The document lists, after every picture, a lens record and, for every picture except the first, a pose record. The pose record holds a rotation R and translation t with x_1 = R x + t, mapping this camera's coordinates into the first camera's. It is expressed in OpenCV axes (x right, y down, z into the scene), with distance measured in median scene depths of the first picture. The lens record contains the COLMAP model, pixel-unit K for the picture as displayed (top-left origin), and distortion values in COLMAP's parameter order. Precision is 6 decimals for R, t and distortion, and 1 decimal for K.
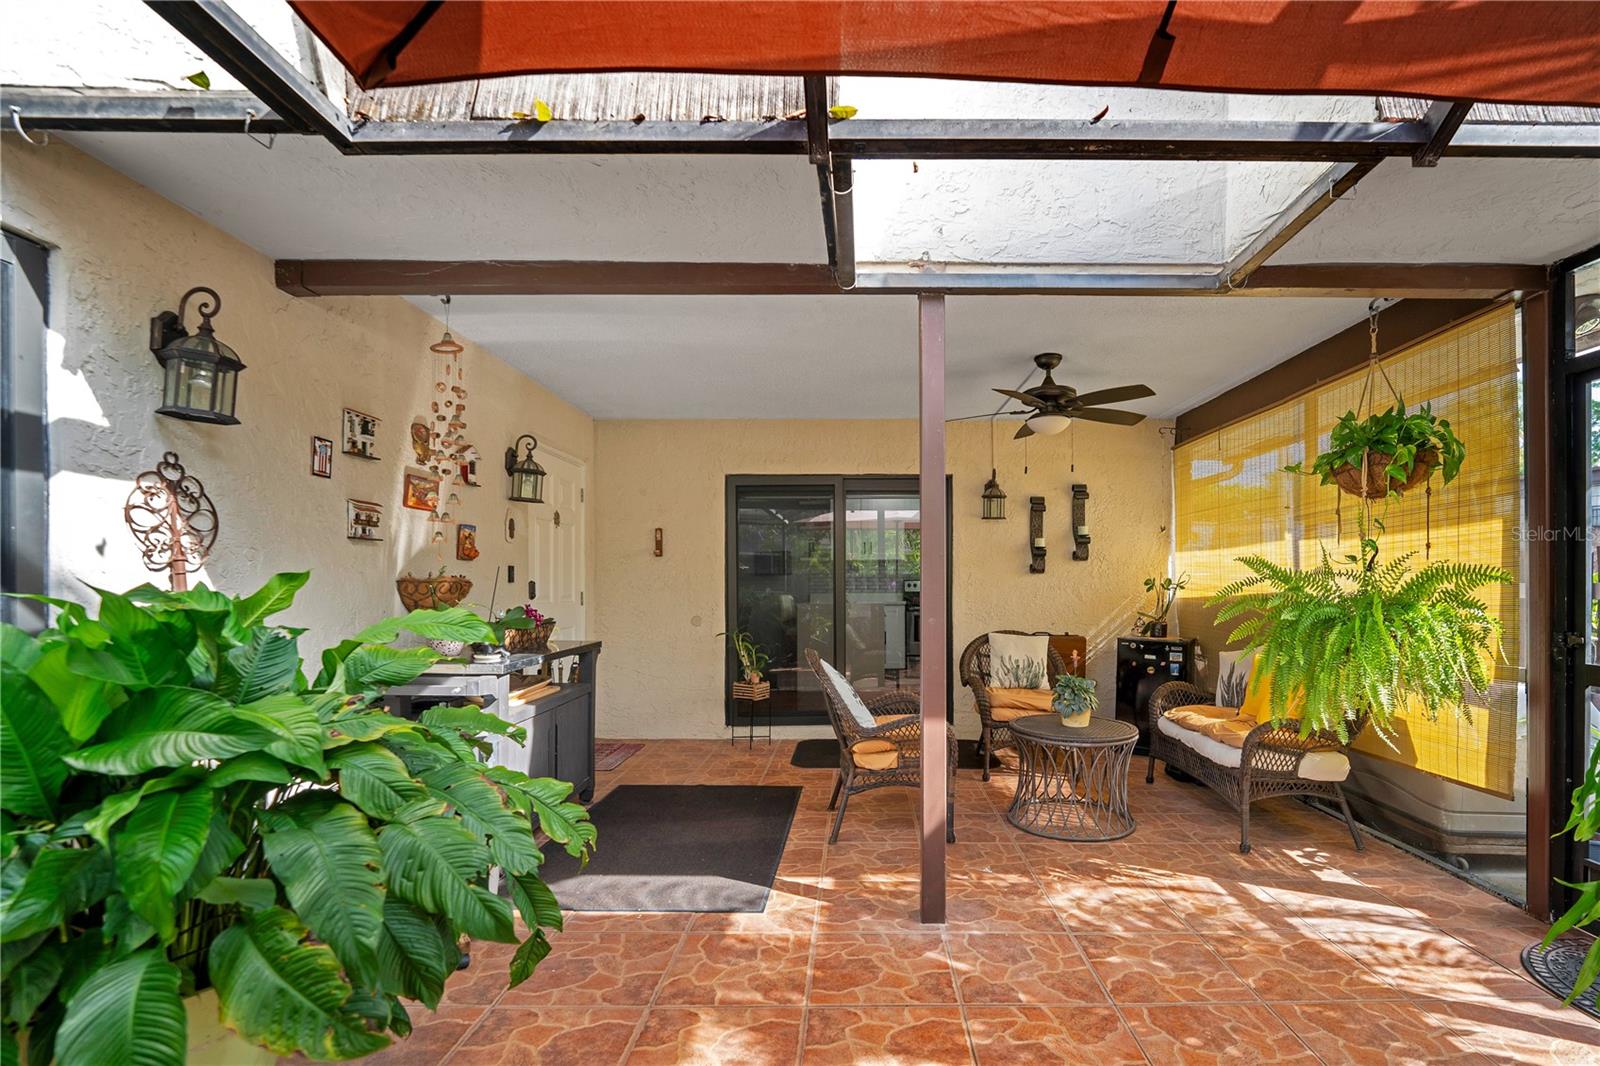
lens RADIAL K [[722.9, 0, 873.9], [0, 722.9, 587.7], [0, 0, 1]] dist [-0.012684, -0.000448]
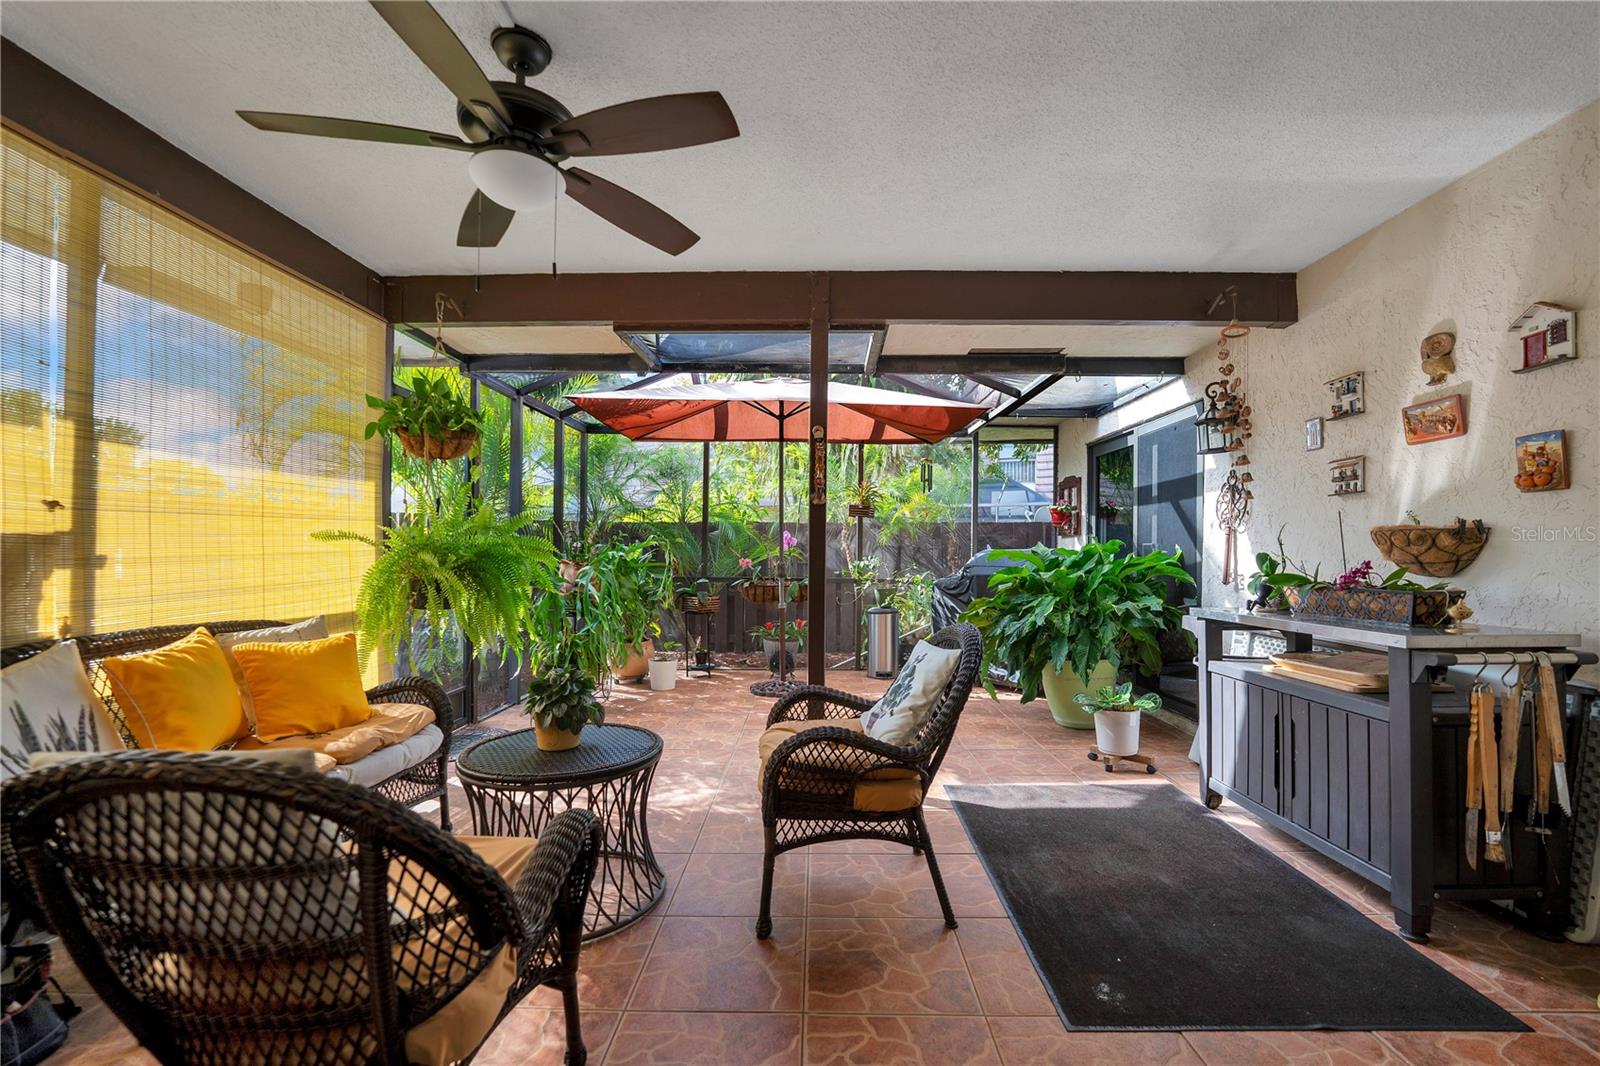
lens RADIAL K [[666.5, 0, 810.2], [0, 666.5, 544.6], [0, 0, 1]] dist [-0.023526, 0.000861]
pose [[-0.999680, -0.009102, 0.023581, 0.058311], [-0.009323, 0.999914, -0.009262, 0.024530], [-0.023495, -0.009479, -0.999679, 2.110413]]
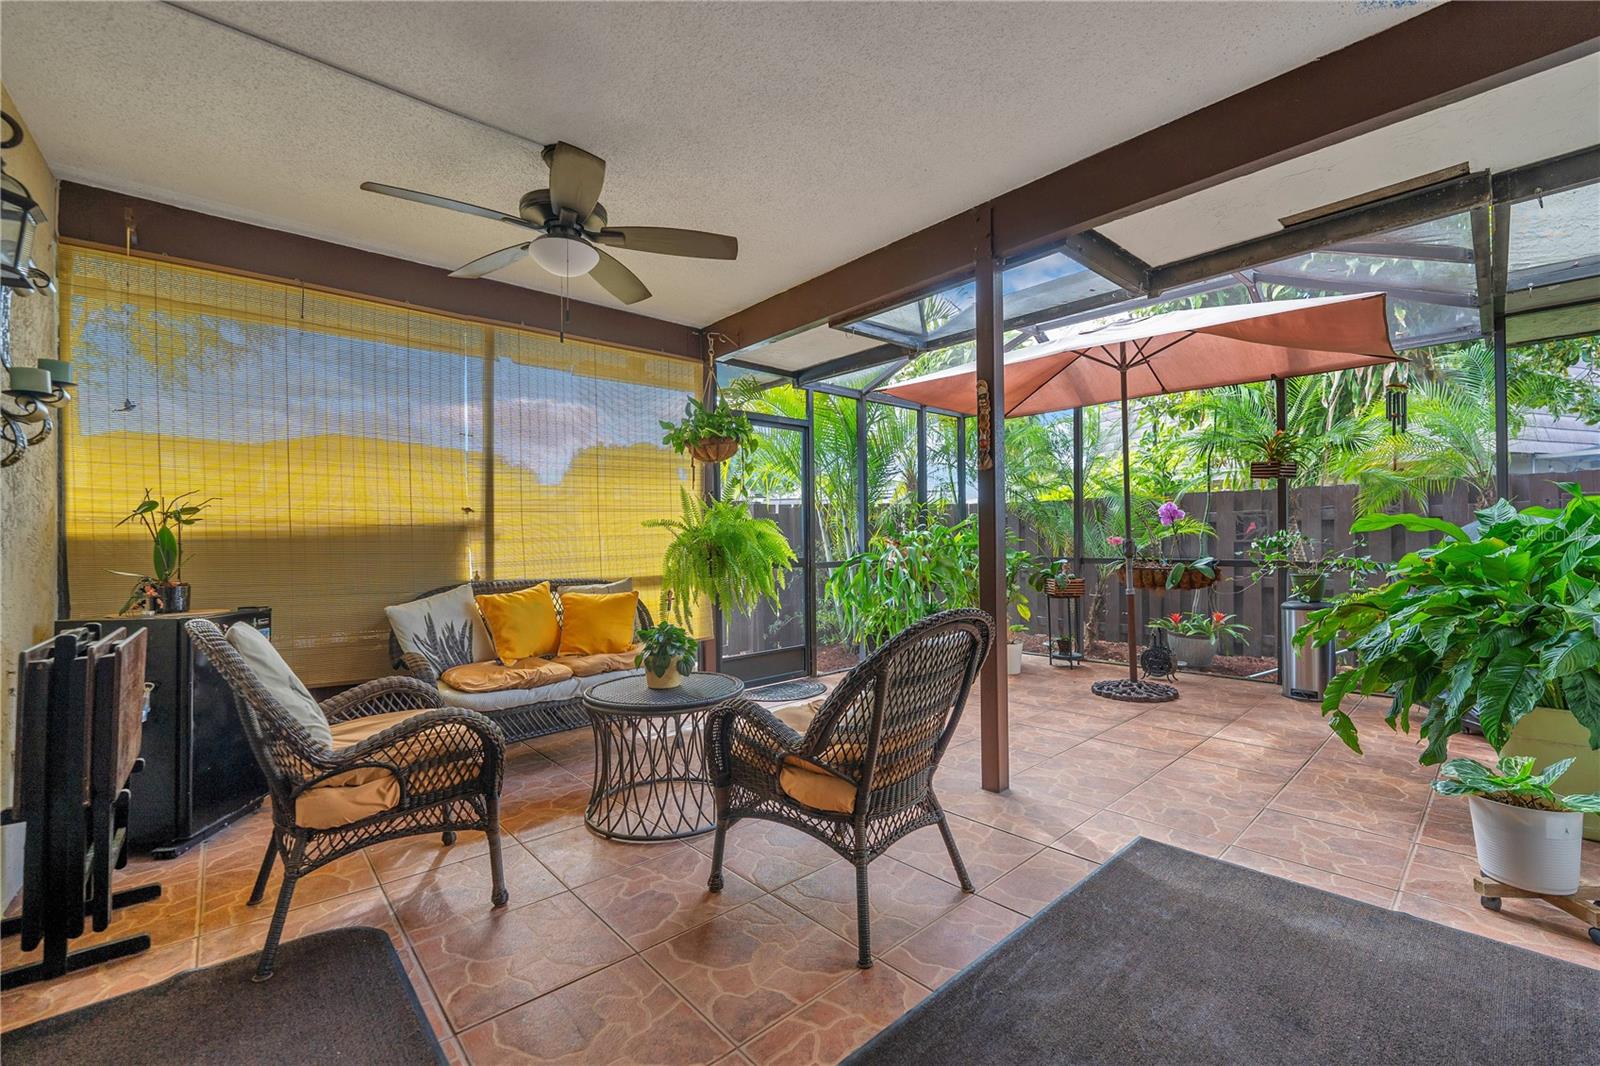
lens RADIAL K [[666.5, 0, 813.2], [0, 666.5, 526.0], [0, 0, 1]] dist [-0.023526, 0.000861]
pose [[-0.667867, 0.019113, 0.744035, -0.493052], [0.012198, 0.999817, -0.014735, 0.040322], [-0.744181, -0.000766, -0.667978, 1.825867]]
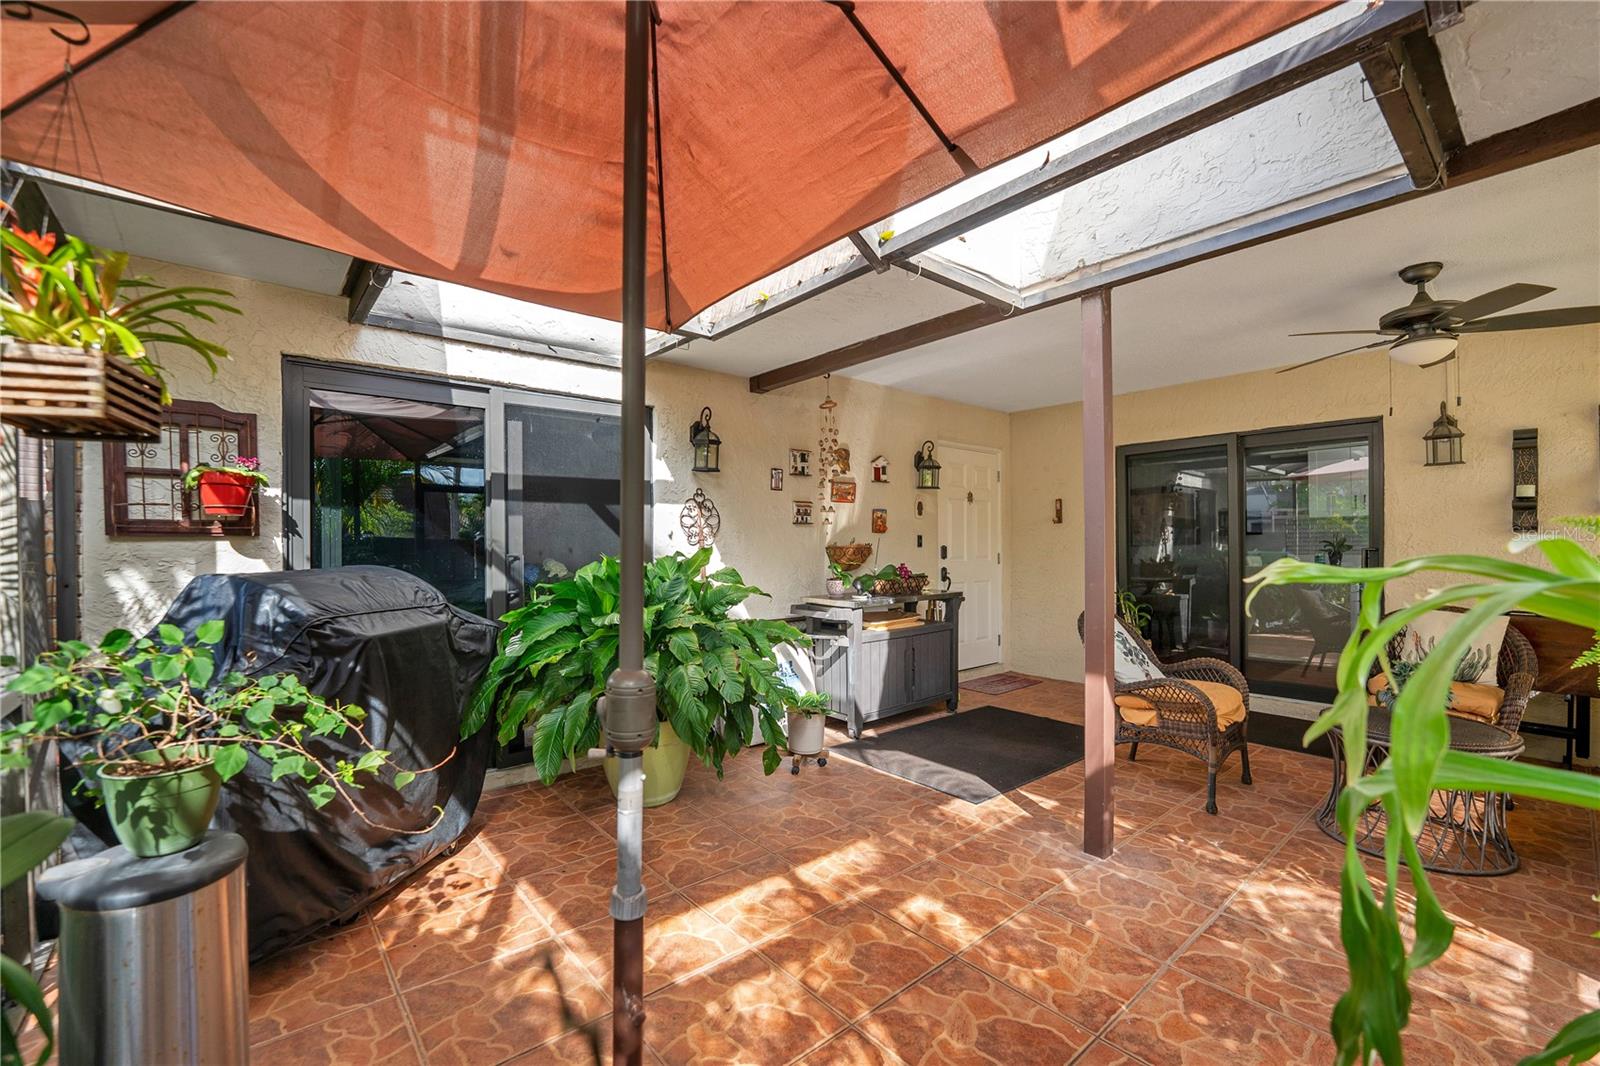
lens RADIAL K [[666.5, 0, 804.2], [0, 666.5, 545.3], [0, 0, 1]] dist [-0.023526, 0.000861]
pose [[0.632356, -0.002776, -0.774673, 0.549759], [0.003301, 0.999994, -0.000889, -0.015957], [0.774671, -0.001995, 0.632362, 0.004802]]
